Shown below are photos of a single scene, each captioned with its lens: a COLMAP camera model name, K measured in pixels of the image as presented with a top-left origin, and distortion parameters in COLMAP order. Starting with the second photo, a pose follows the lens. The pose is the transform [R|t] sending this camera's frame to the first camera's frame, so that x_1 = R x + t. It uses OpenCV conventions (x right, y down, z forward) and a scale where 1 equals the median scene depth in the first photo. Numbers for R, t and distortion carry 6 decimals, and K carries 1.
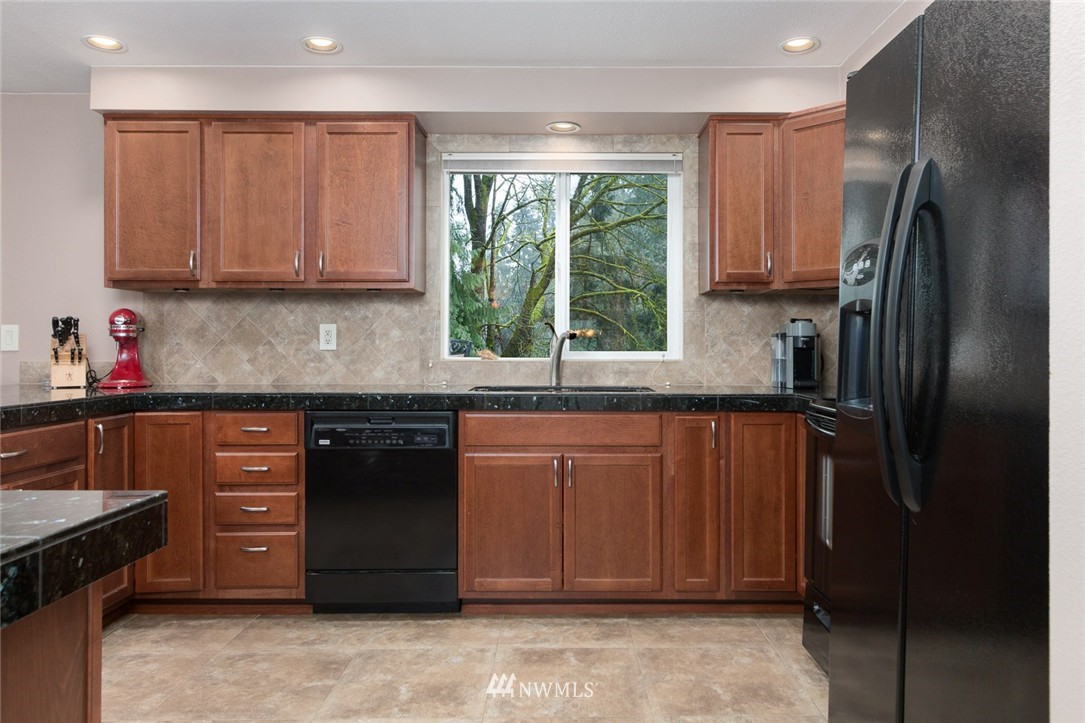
lens RADIAL K [[712.6, 0, 552.7], [0, 712.6, 348.2], [0, 0, 1]] dist [0.010362, -0.001182]
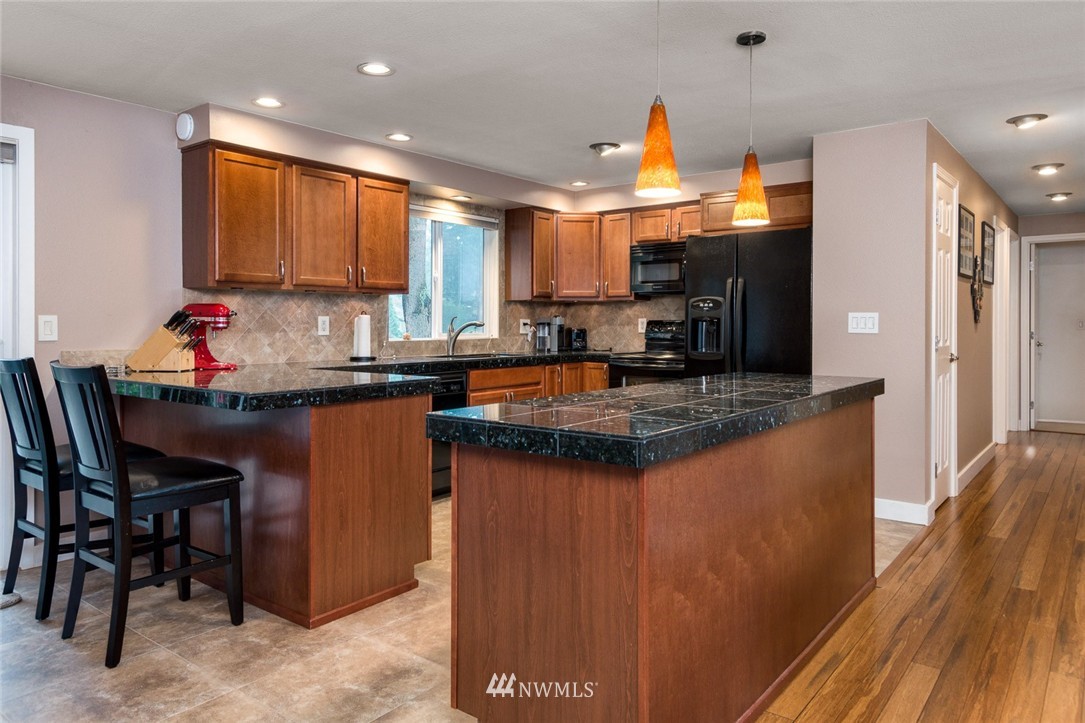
lens RADIAL K [[682.0, 0, 556.4], [0, 682.0, 330.3], [0, 0, 1]] dist [0.004705, -0.003993]
pose [[0.625370, -0.010125, 0.780263, -1.157075], [0.005205, 0.999948, 0.008804, -0.017817], [-0.780311, -0.001445, 0.625390, -0.170499]]
